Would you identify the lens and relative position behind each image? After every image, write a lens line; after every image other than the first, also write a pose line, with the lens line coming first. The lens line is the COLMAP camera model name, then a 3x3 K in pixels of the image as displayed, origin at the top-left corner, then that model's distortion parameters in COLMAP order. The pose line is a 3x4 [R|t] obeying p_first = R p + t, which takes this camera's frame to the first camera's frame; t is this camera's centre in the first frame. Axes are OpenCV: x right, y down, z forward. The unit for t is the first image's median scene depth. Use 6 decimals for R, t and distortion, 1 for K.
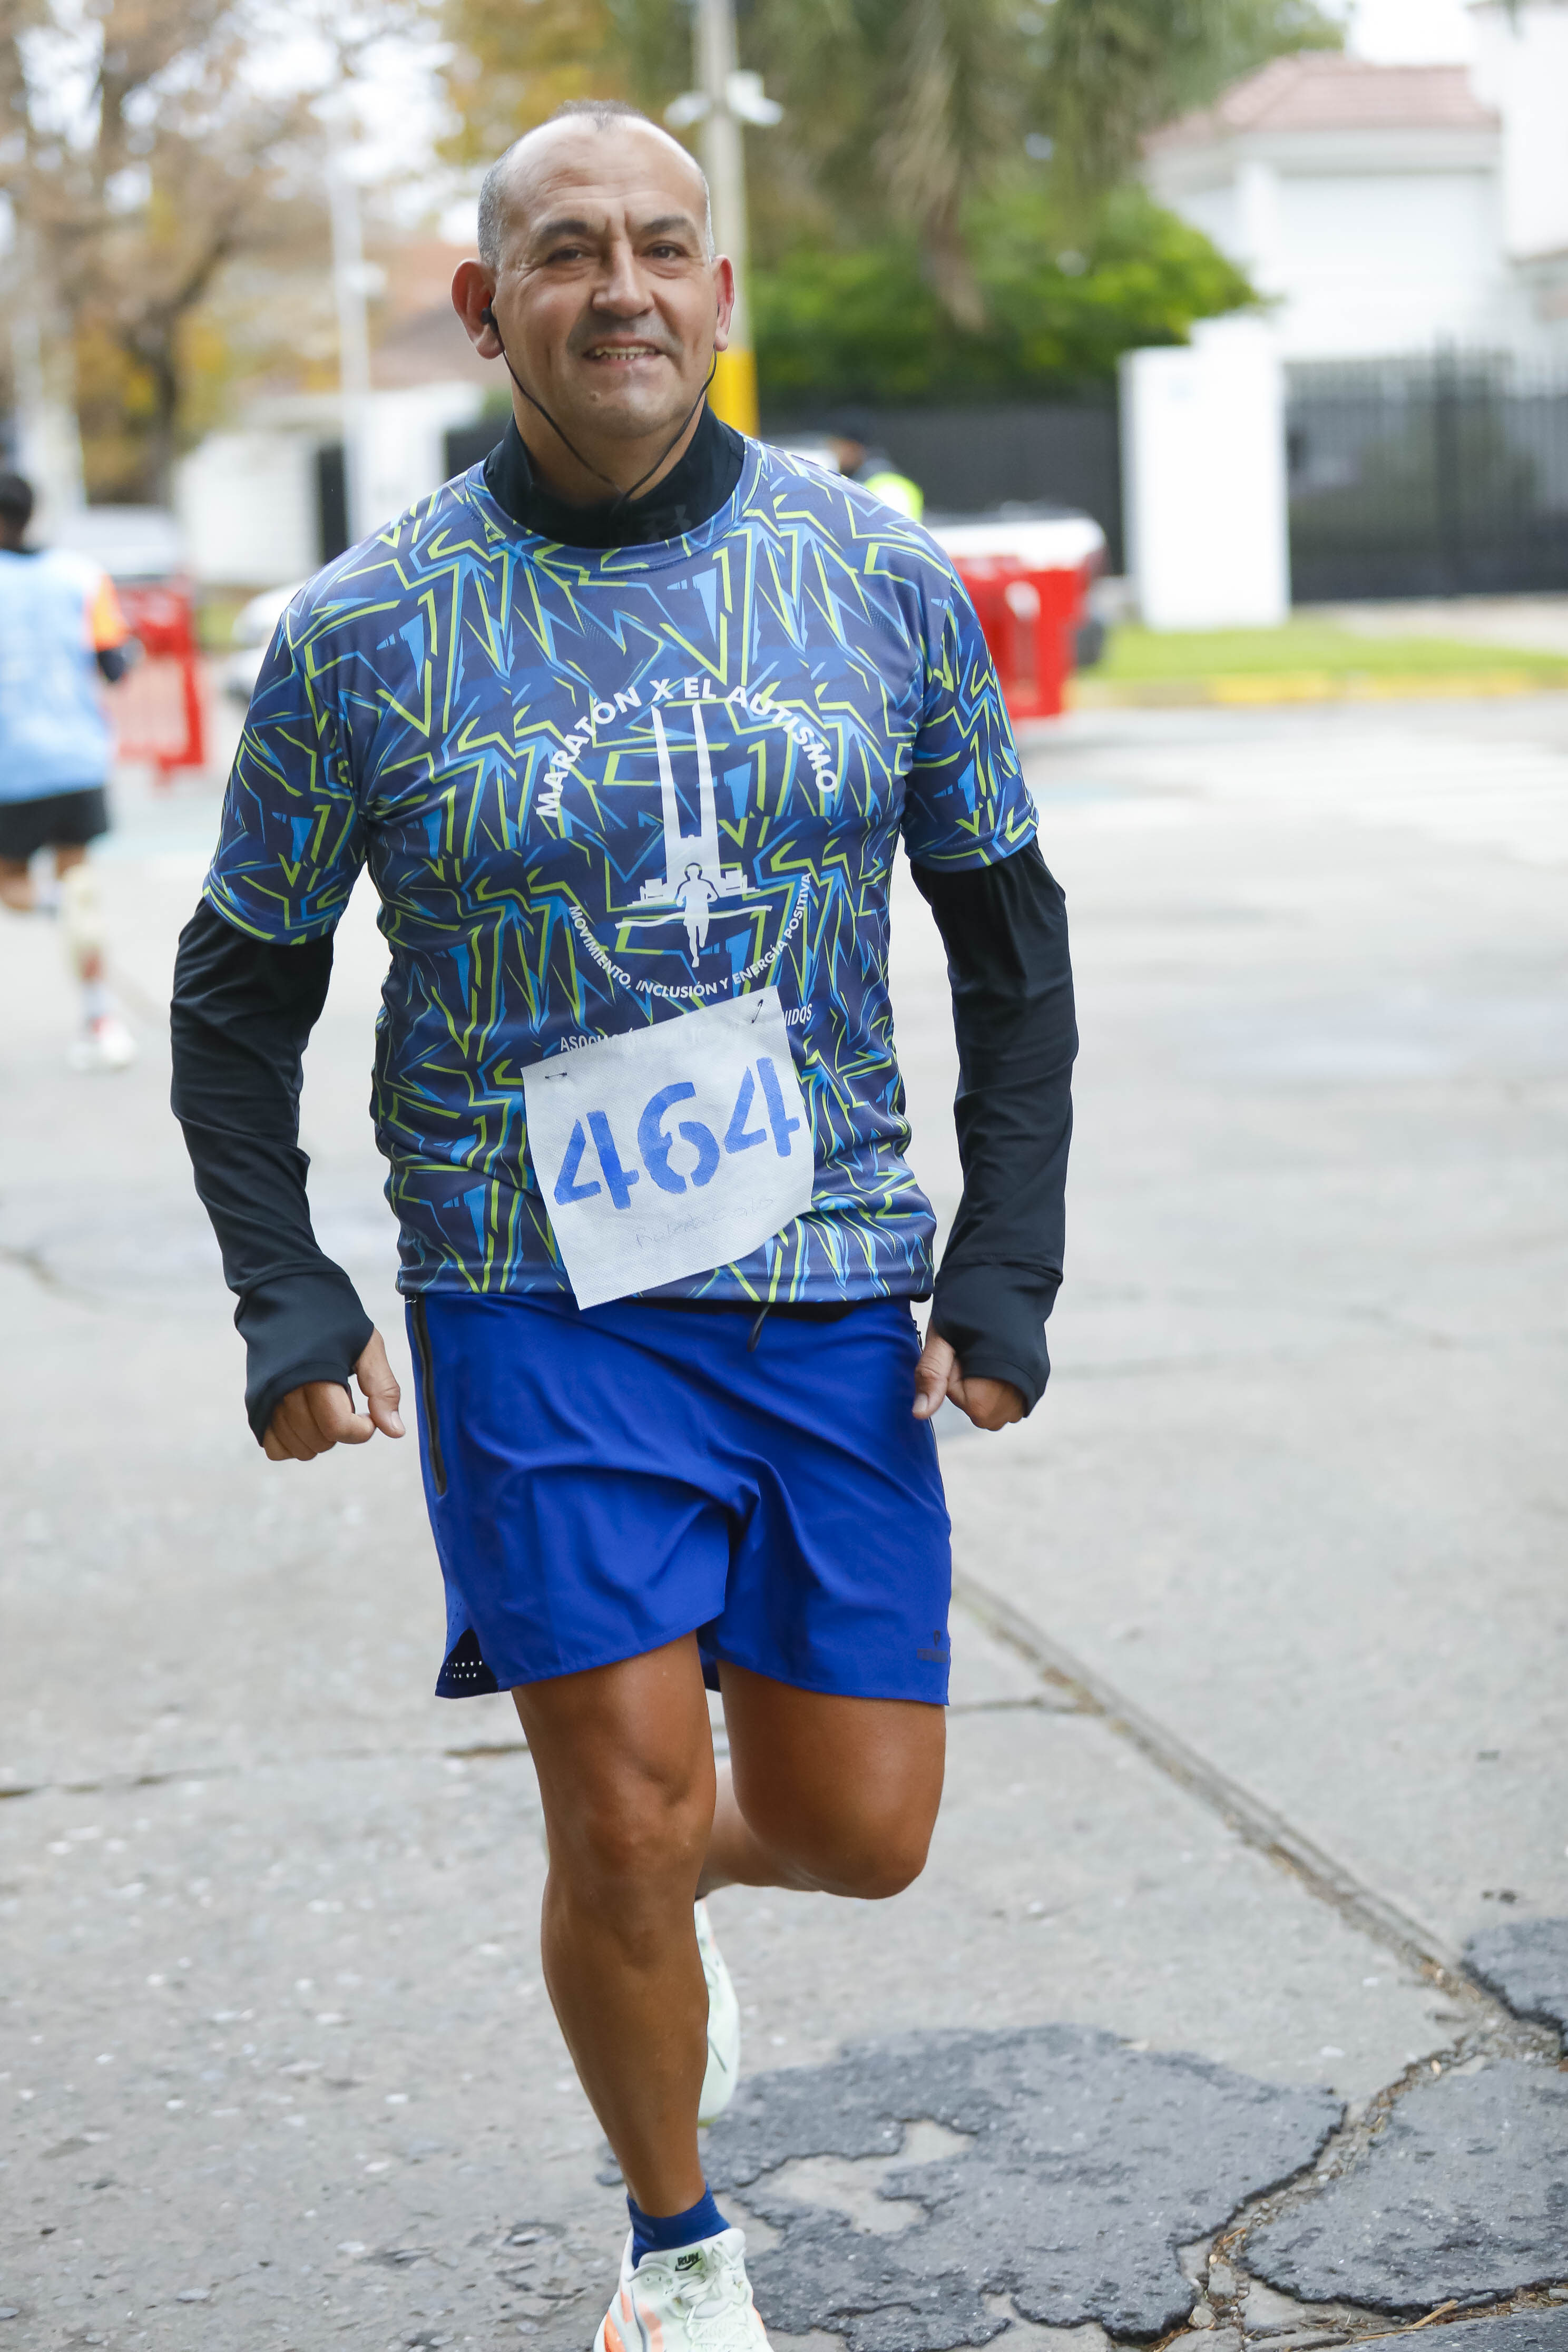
lens RADIAL K [[5217.1, 0, 784.4], [0, 5217.1, 1177.2], [0, 0, 1]] dist [-0.257131, 0.000000]
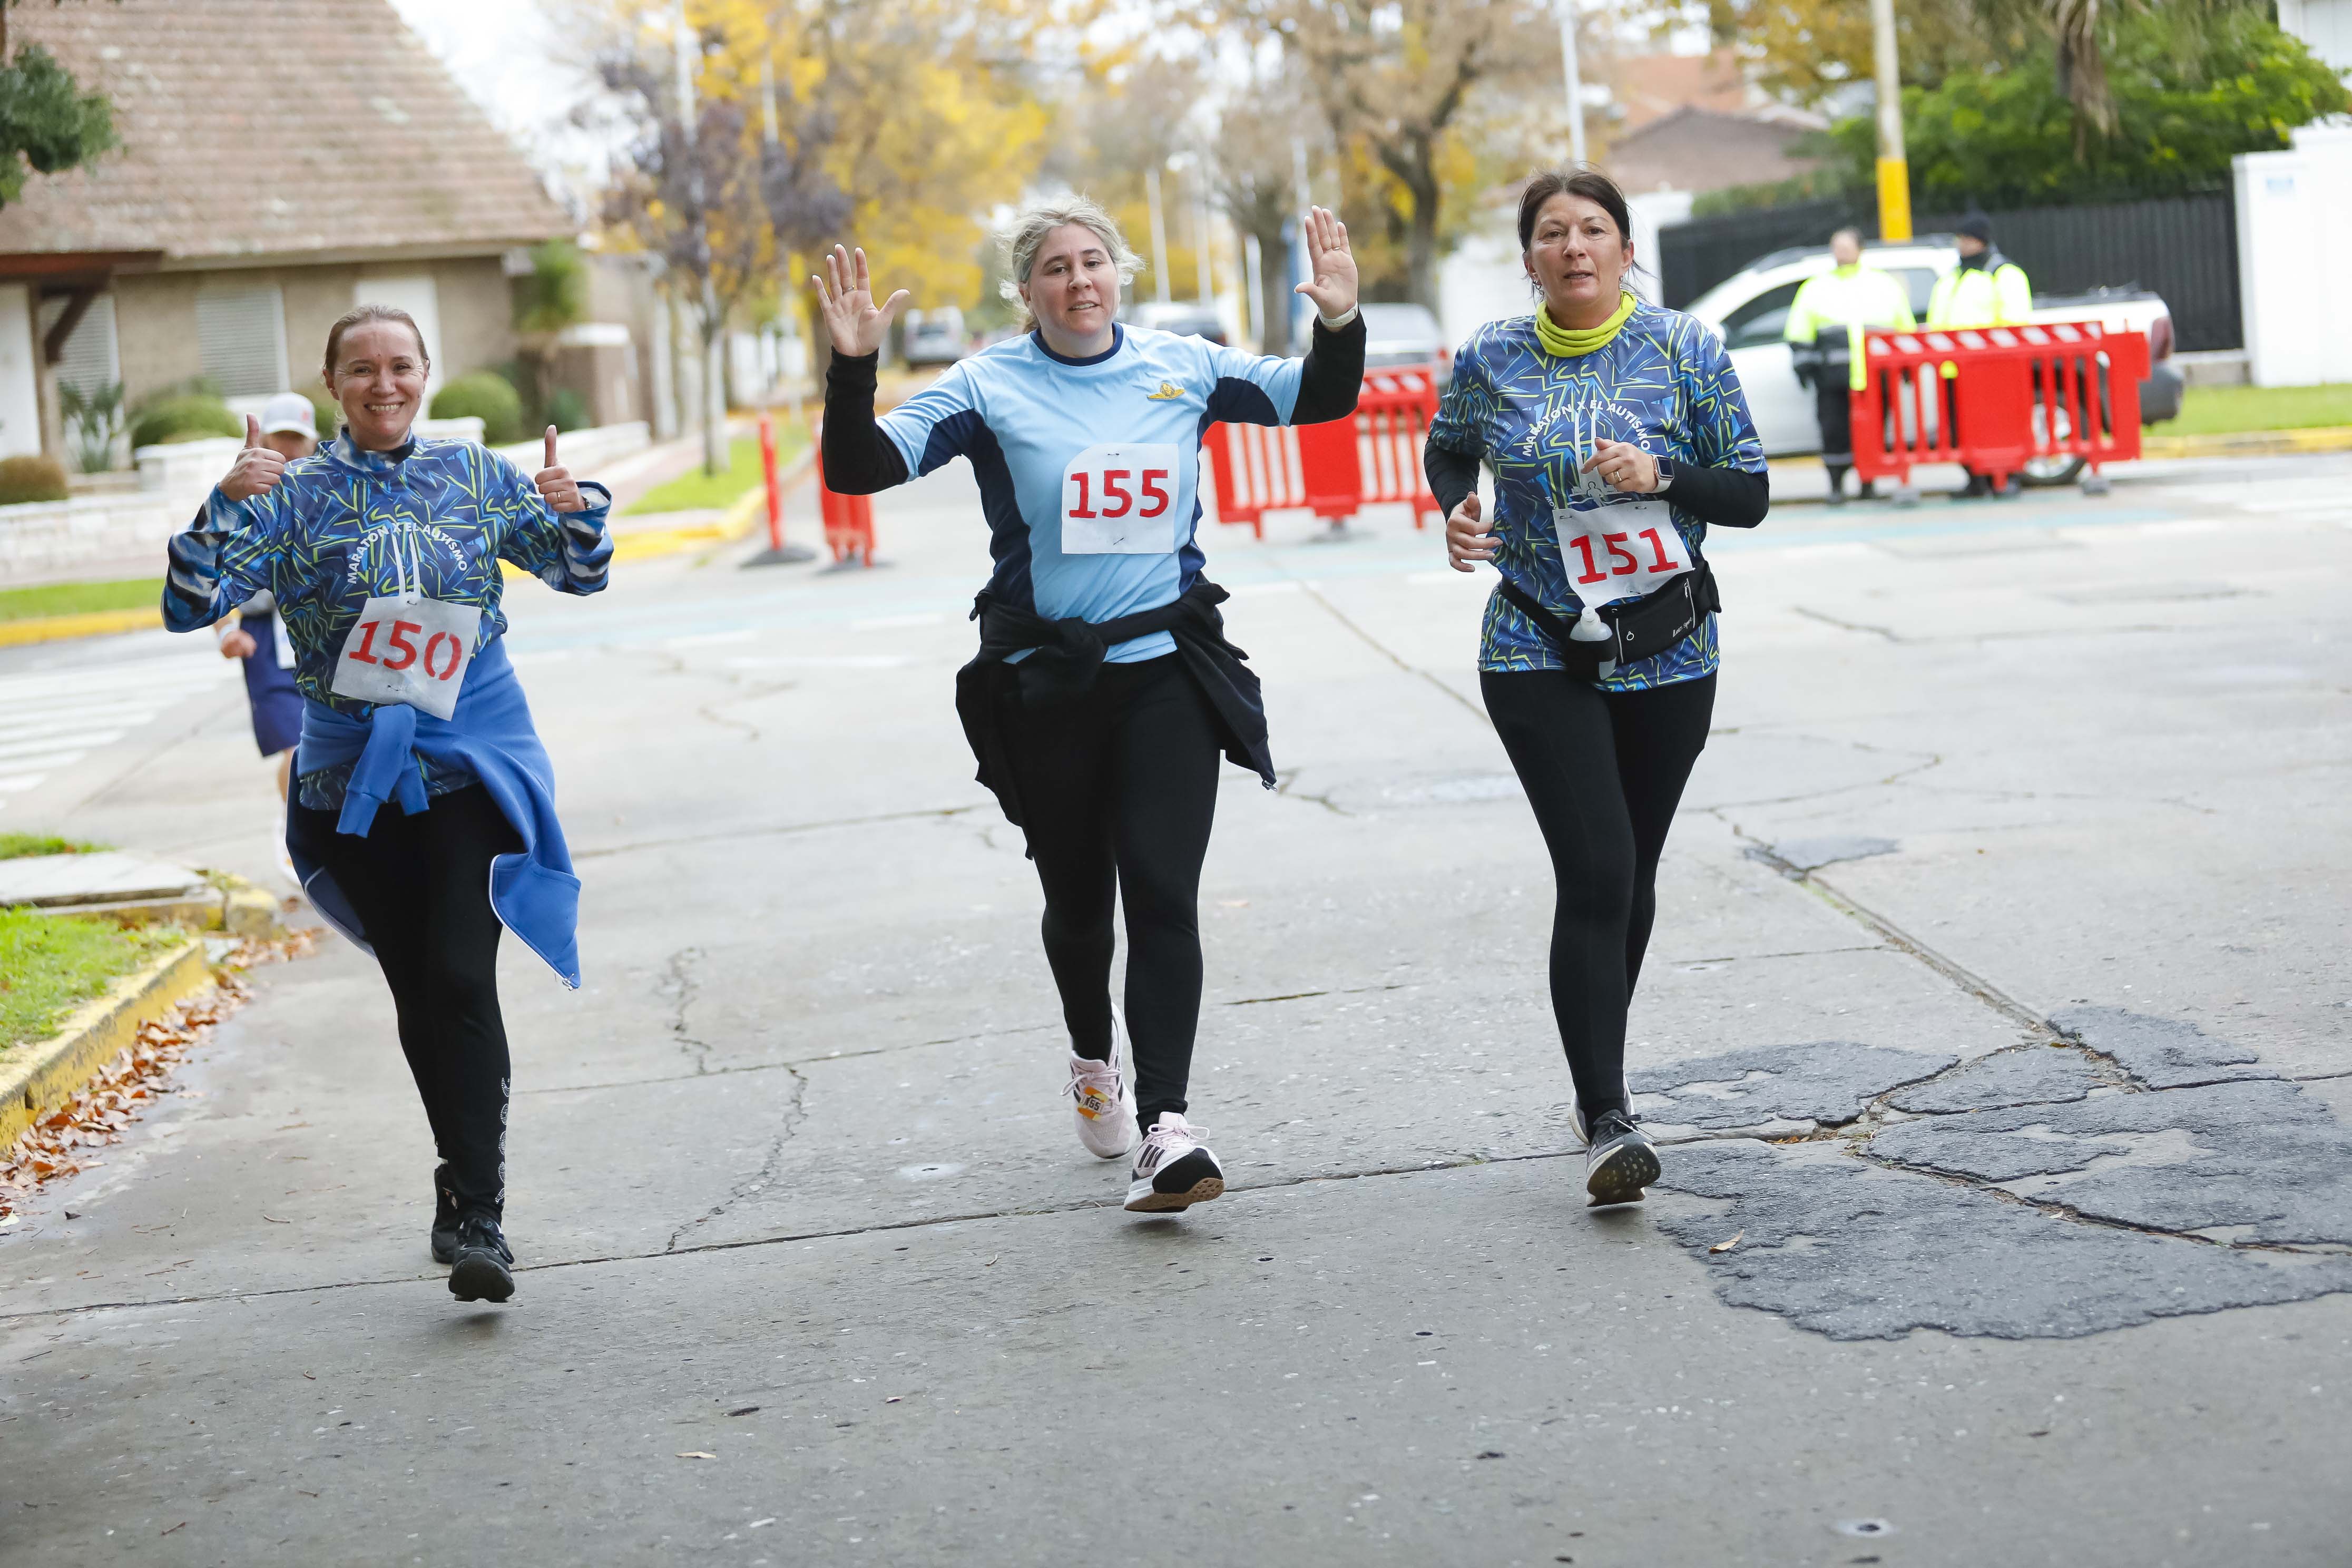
lens RADIAL K [[4726.4, 0, 1176.4], [0, 4726.4, 786.0], [0, 0, 1]] dist [-0.247066, 0.000000]
pose [[0.984982, -0.011756, -0.172258, 0.109160], [0.007413, 0.999639, -0.025838, 0.102403], [0.172500, 0.024173, 0.984713, -0.790598]]
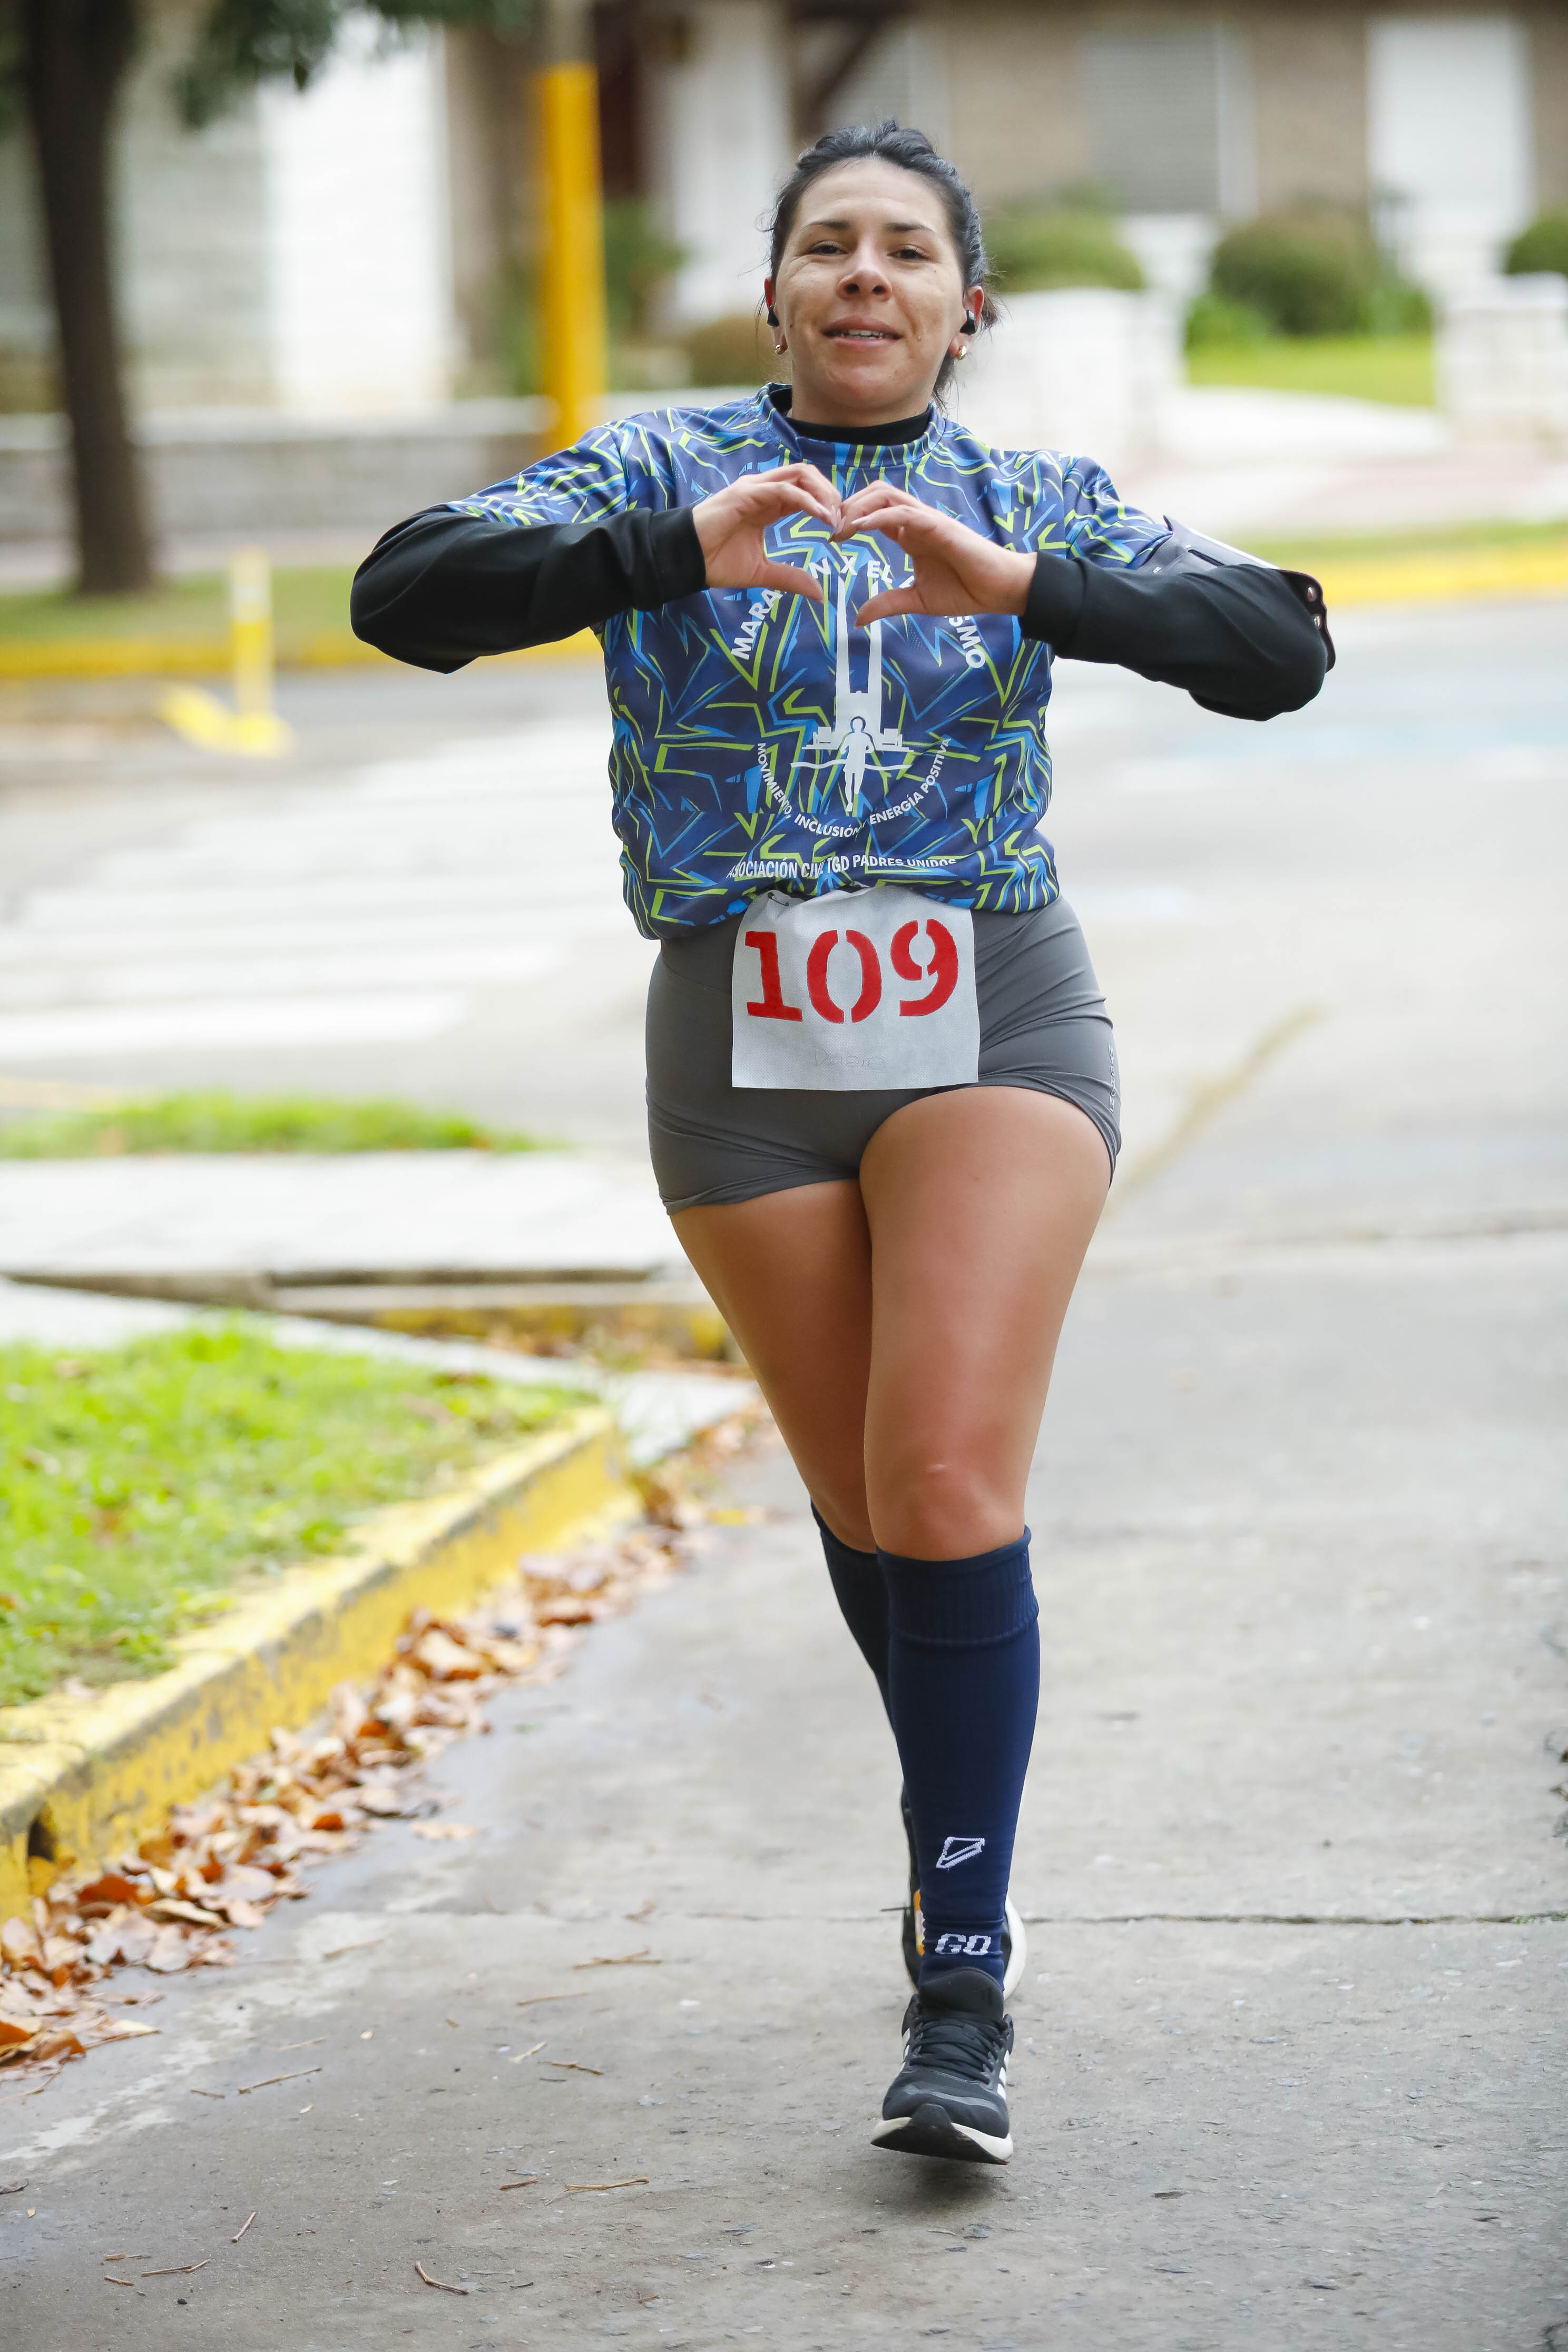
lens RADIAL K [[8189.2, 0, 785.7], [0, 8189.2, 1173.5], [0, 0, 1]] dist [0.341284, 0.000000]
pose [[0.913030, 0.061234, -0.403269, 0.028058], [-0.062341, 0.998001, 0.010395, 0.034437], [0.403099, 0.015649, 0.915022, -0.292059]]
